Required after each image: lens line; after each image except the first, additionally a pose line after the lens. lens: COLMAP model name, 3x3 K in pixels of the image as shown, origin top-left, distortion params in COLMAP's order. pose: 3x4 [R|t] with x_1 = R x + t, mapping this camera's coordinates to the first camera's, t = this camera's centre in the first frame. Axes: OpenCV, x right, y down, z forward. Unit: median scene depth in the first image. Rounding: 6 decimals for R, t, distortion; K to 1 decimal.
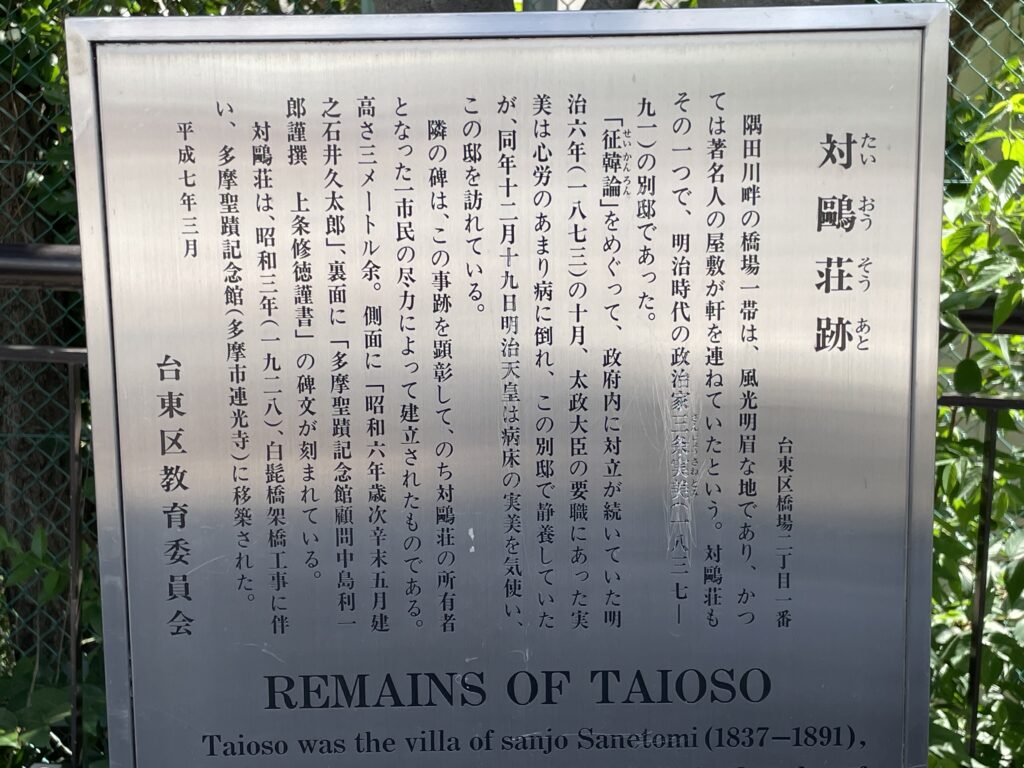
lens RADIAL K [[1544.0, 0, 508.8], [0, 1544.0, 378.4], [0, 0, 1]] dist [0.107169, 0.000000]
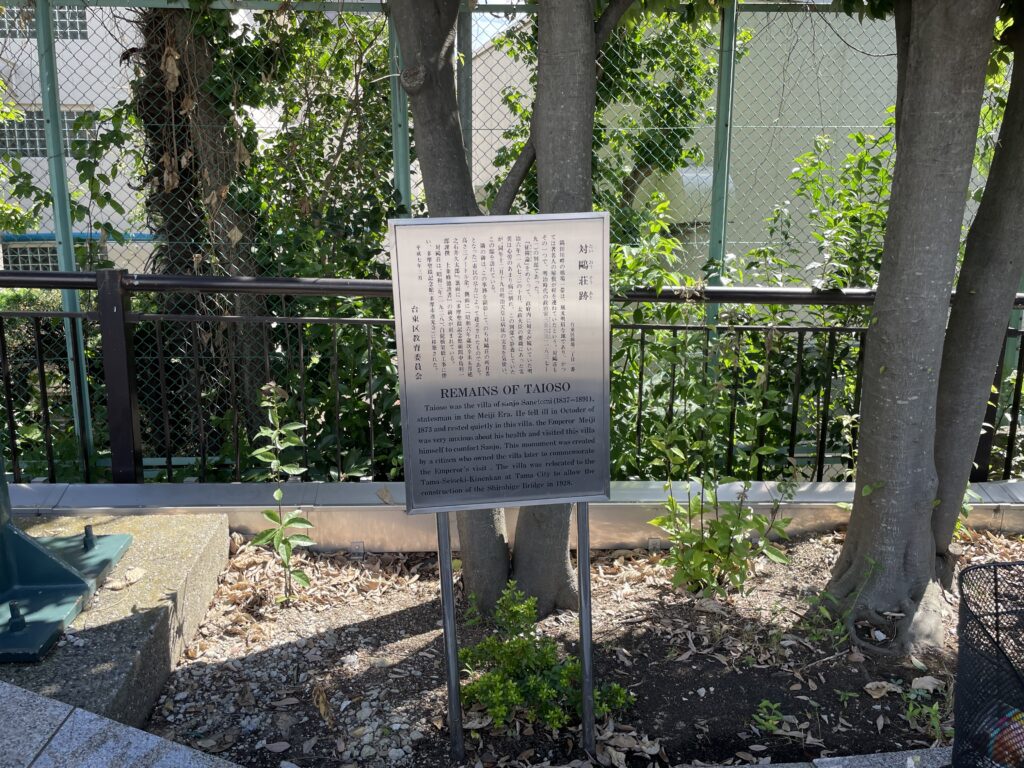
lens RADIAL K [[780.5, 0, 510.0], [0, 780.5, 391.7], [0, 0, 1]] dist [0.034241, -0.045648]
pose [[0.994245, -0.039571, 0.099551, -0.185199], [0.032305, 0.996767, 0.073569, 0.062683], [-0.102141, -0.069930, 0.992309, -0.973719]]
